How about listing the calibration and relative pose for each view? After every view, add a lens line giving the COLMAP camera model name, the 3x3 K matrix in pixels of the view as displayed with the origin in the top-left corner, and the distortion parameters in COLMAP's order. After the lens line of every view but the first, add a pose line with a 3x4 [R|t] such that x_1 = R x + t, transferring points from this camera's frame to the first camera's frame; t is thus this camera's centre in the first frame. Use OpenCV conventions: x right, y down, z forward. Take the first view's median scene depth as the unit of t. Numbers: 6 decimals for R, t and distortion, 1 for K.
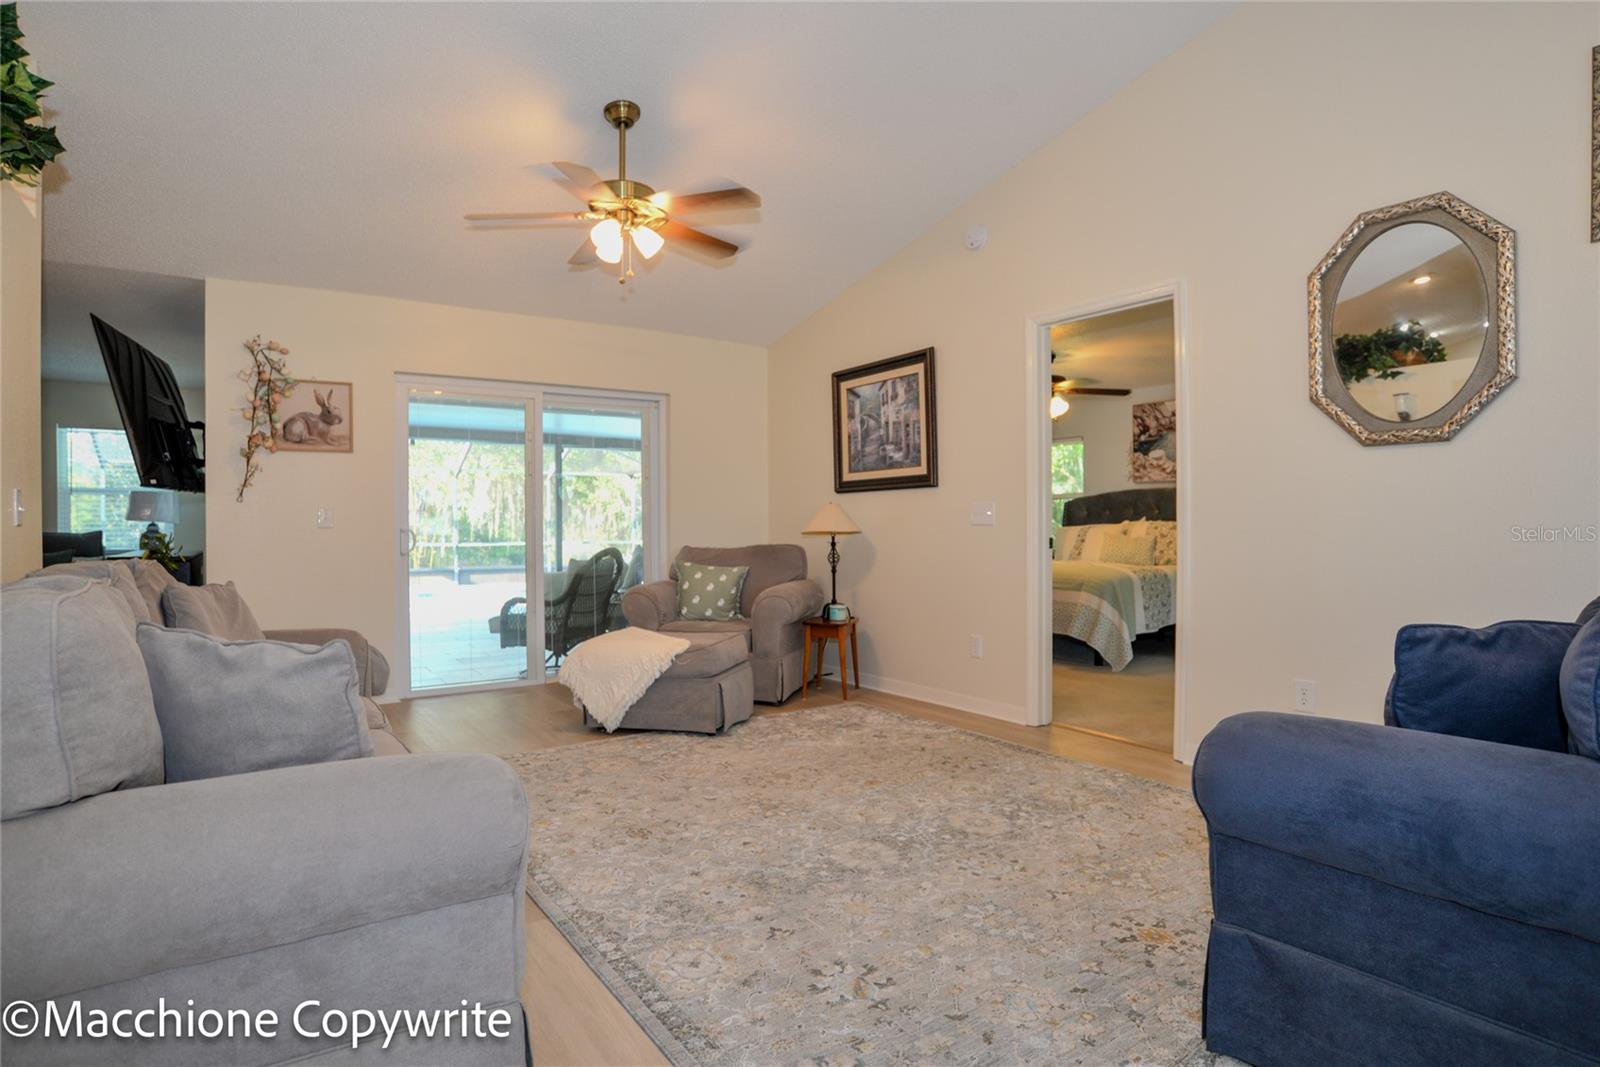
lens RADIAL K [[864.6, 0, 805.6], [0, 864.6, 536.8], [0, 0, 1]] dist [-0.044347, -0.001127]
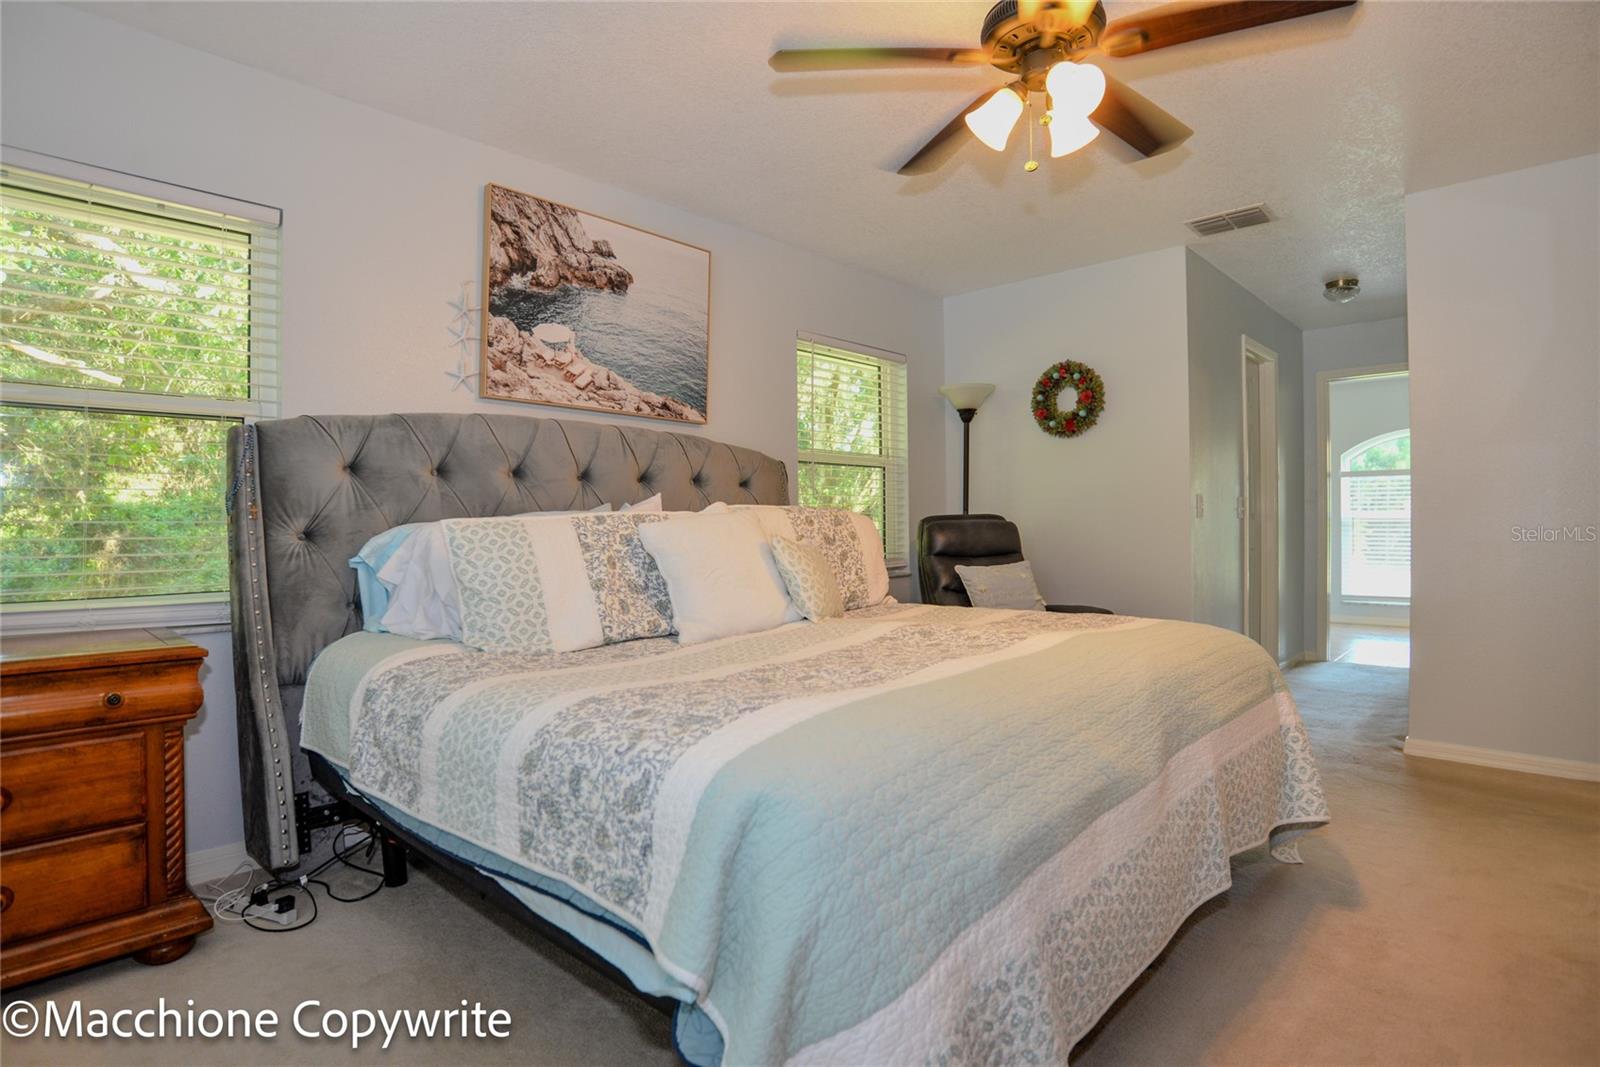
lens RADIAL K [[819.9, 0, 799.8], [0, 819.9, 528.3], [0, 0, 1]] dist [-0.057034, 0.008811]
pose [[-0.187652, 0.001225, 0.982235, 0.024259], [0.011612, 0.999932, 0.000971, -0.006902], [-0.982167, 0.011588, -0.187653, 0.959148]]
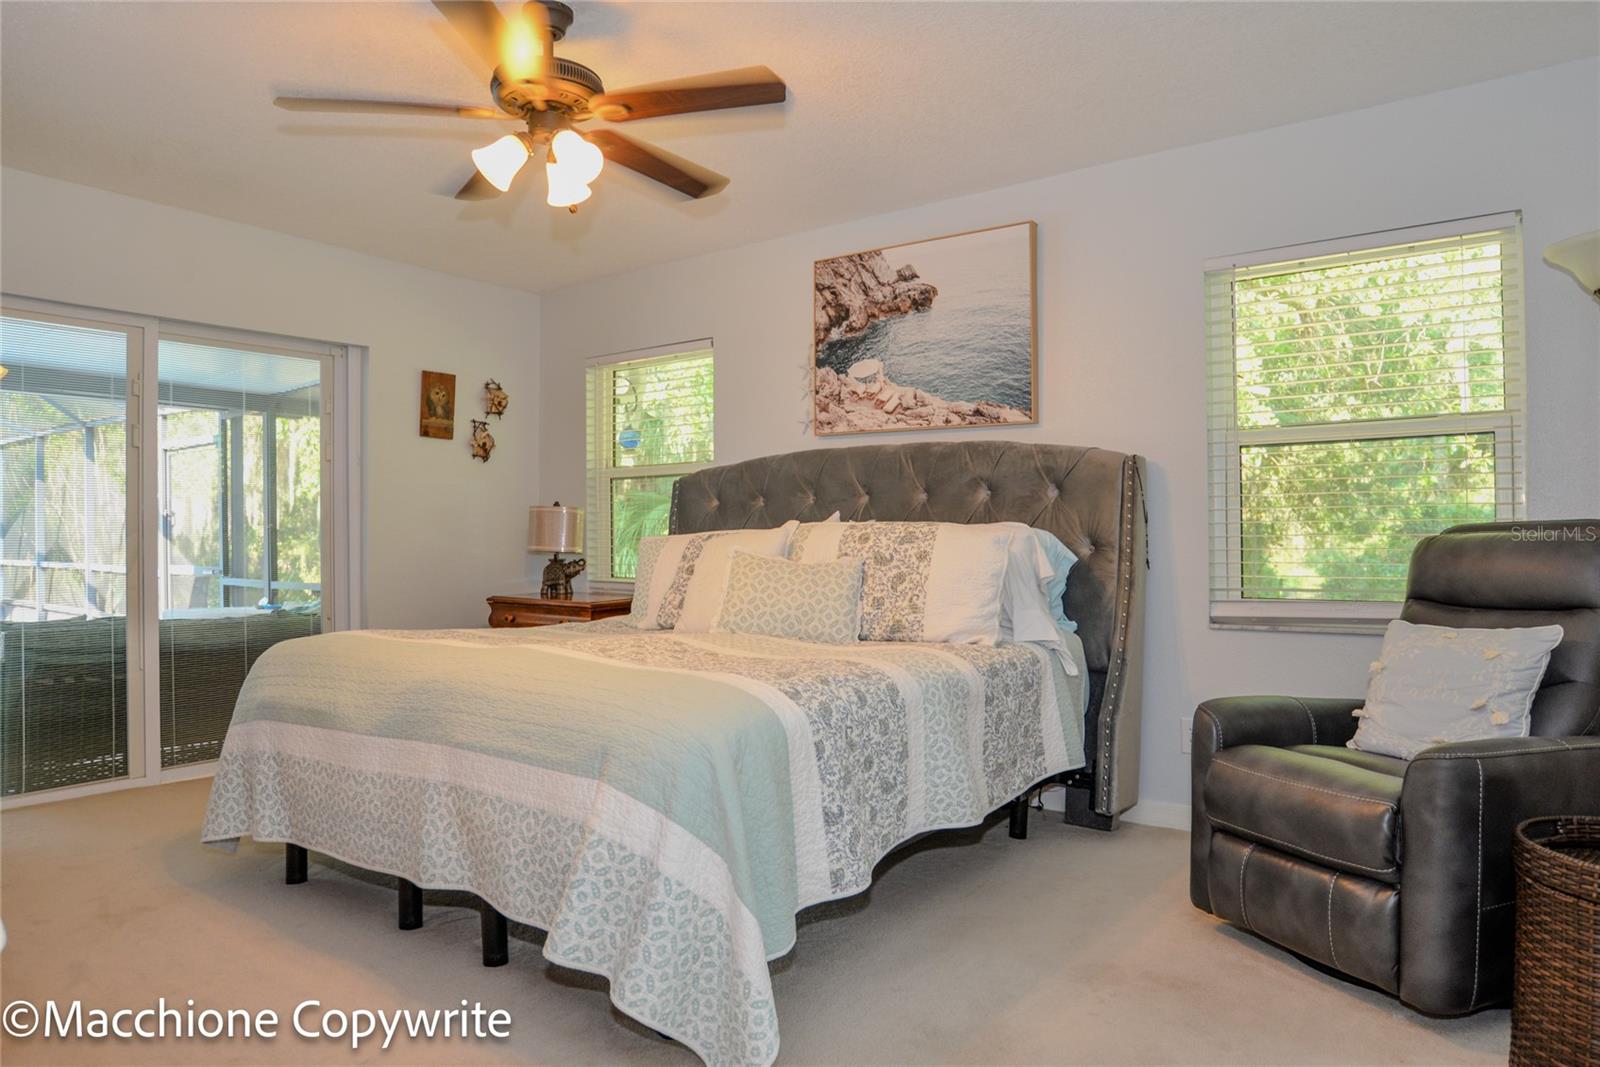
lens RADIAL K [[997.3, 0, 802.4], [0, 997.3, 528.6], [0, 0, 1]] dist [-0.044339, -0.002829]
pose [[0.947701, 0.001856, 0.319155, 0.216519], [0.002692, 0.999901, -0.013808, -0.008132], [-0.319149, 0.013945, 0.947602, 0.528419]]
